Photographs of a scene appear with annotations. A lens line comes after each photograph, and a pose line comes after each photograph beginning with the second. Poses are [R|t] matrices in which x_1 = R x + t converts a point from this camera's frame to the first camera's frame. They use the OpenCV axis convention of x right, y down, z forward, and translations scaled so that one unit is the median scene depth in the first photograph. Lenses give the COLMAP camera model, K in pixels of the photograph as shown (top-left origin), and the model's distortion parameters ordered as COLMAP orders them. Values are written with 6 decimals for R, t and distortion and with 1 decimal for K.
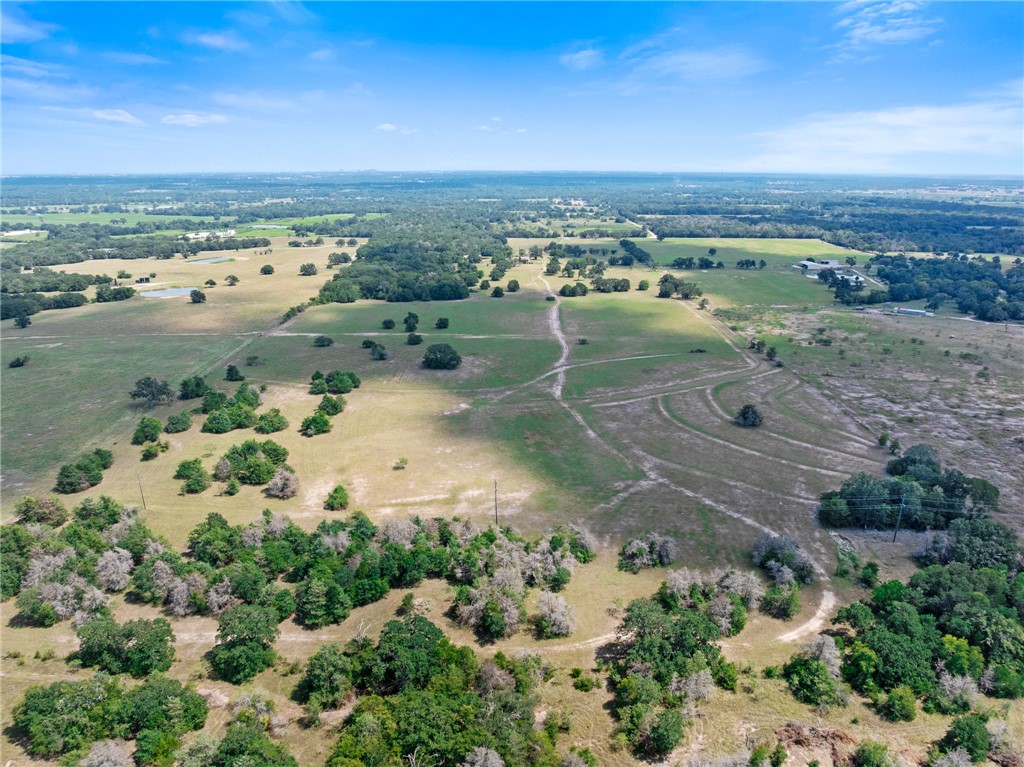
lens RADIAL K [[711.4, 0, 512.0], [0, 711.4, 383.5], [0, 0, 1]] dist [-0.041219, 0.013517]
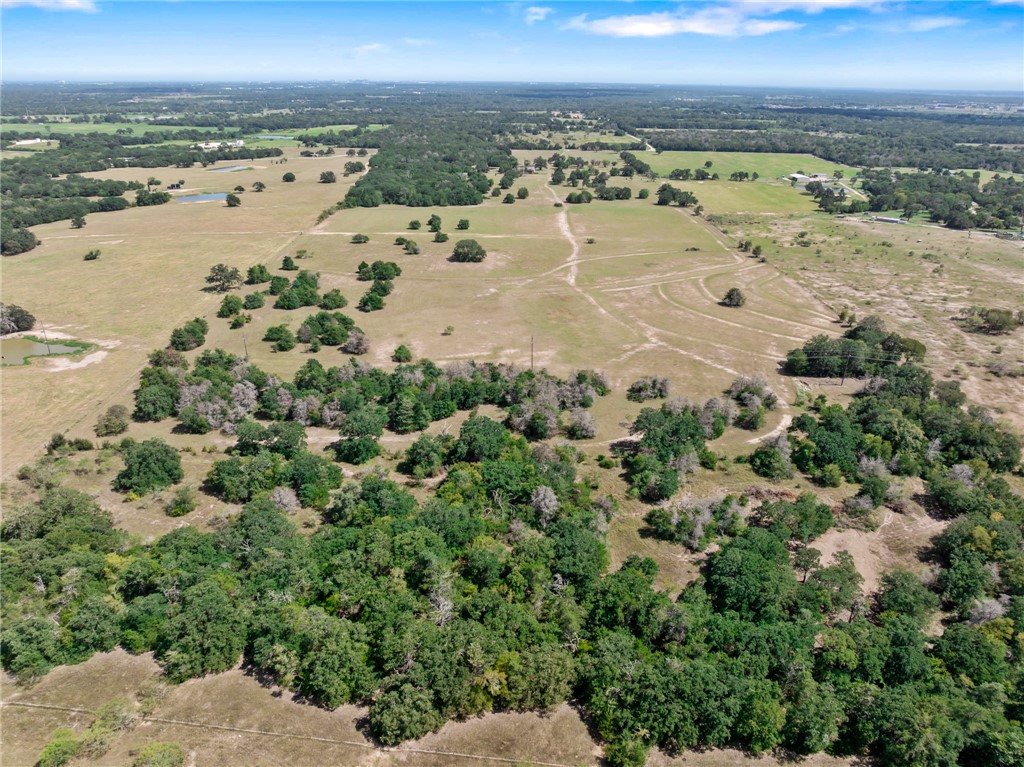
lens RADIAL K [[711.4, 0, 512.0], [0, 711.4, 383.5], [0, 0, 1]] dist [-0.041219, 0.013517]
pose [[0.999906, 0.003963, 0.013134, -0.049730], [-0.005402, 0.993756, 0.111447, 0.052873], [-0.012610, -0.111507, 0.993684, -0.179410]]
